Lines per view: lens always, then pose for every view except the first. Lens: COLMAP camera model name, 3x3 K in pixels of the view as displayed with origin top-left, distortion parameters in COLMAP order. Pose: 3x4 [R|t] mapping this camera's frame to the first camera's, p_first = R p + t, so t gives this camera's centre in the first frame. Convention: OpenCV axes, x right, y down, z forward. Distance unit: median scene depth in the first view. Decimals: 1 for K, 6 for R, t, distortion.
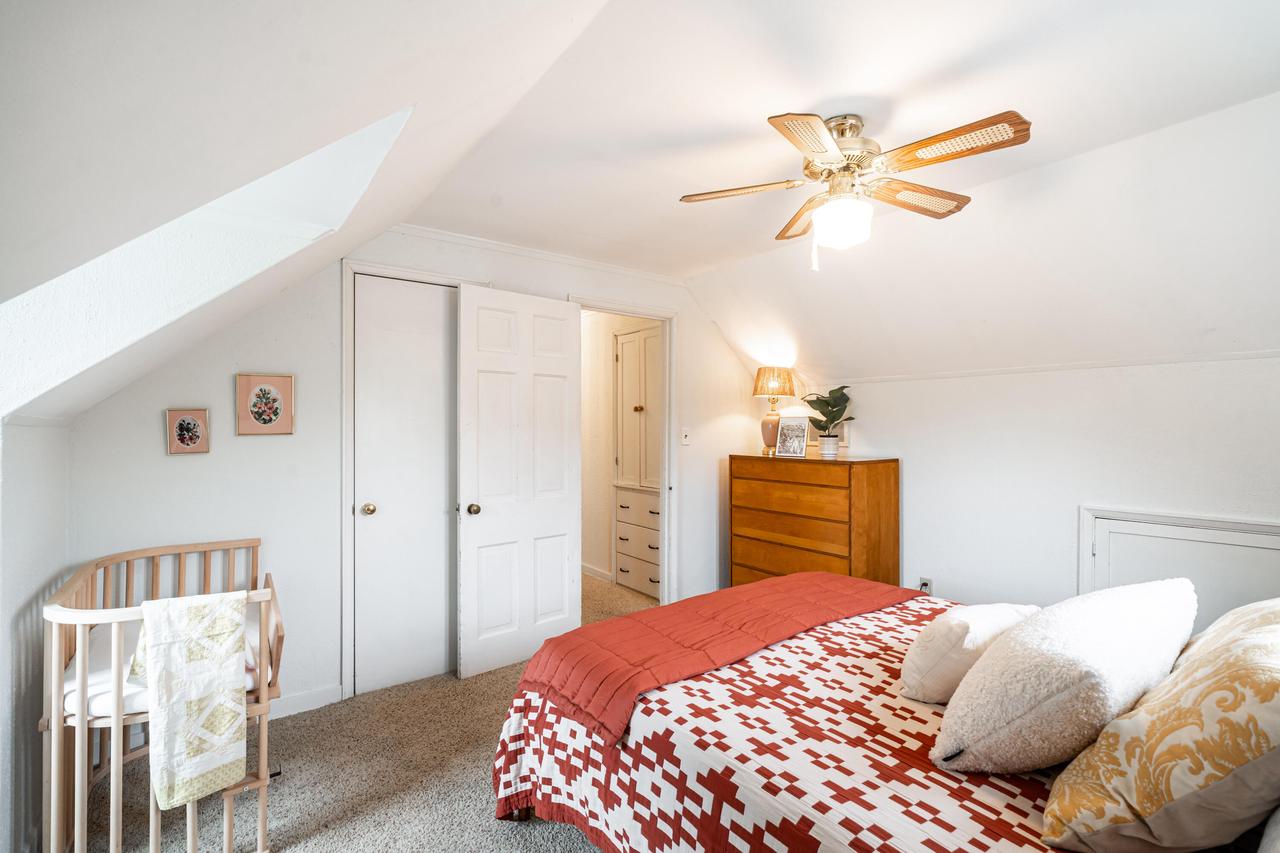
lens RADIAL K [[578.9, 0, 639.5], [0, 578.9, 426.6], [0, 0, 1]] dist [-0.004572, 0.000827]
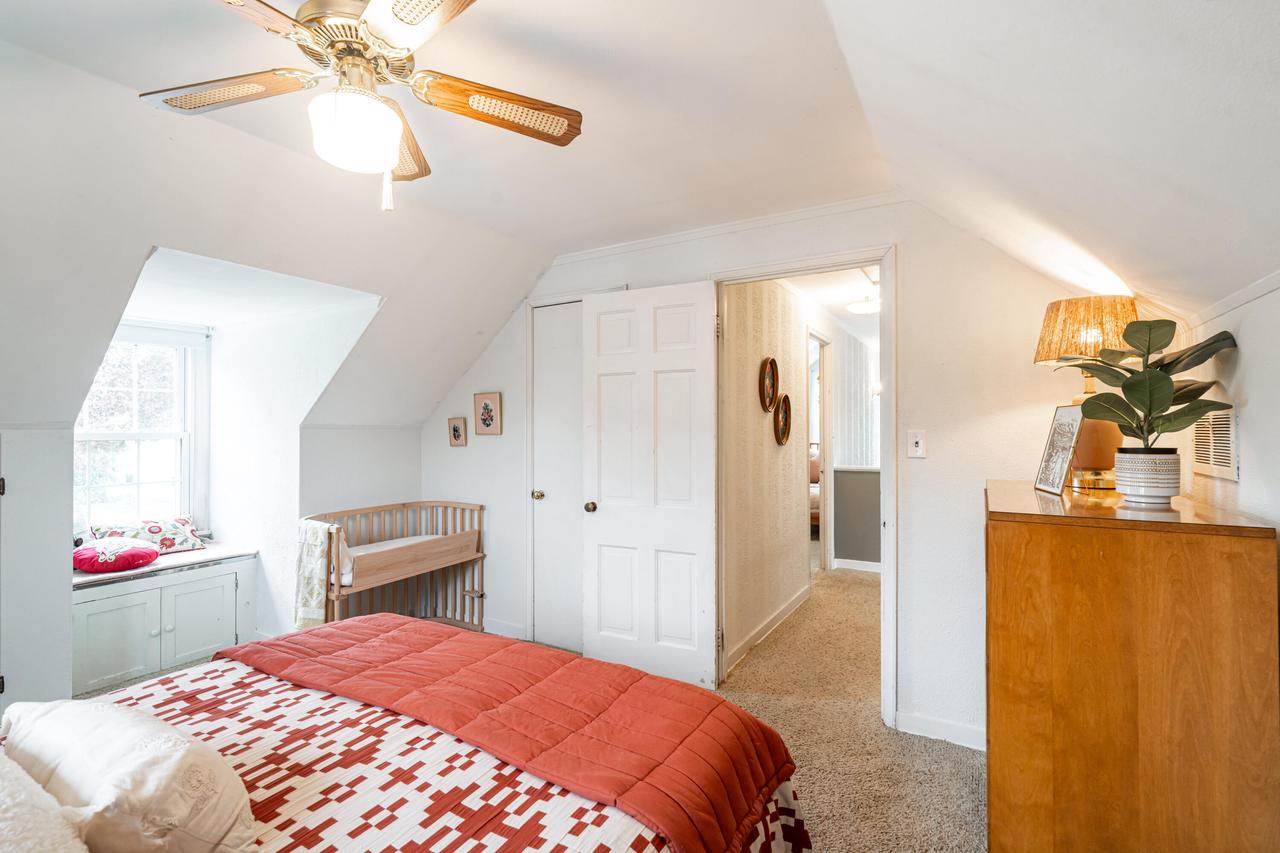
lens RADIAL K [[578.9, 0, 640.2], [0, 578.9, 423.8], [0, 0, 1]] dist [-0.004572, 0.000827]
pose [[0.386326, -0.009780, -0.922310, 1.019145], [0.002116, 0.999951, -0.009717, 0.002926], [0.922360, 0.001802, 0.386328, 0.955023]]
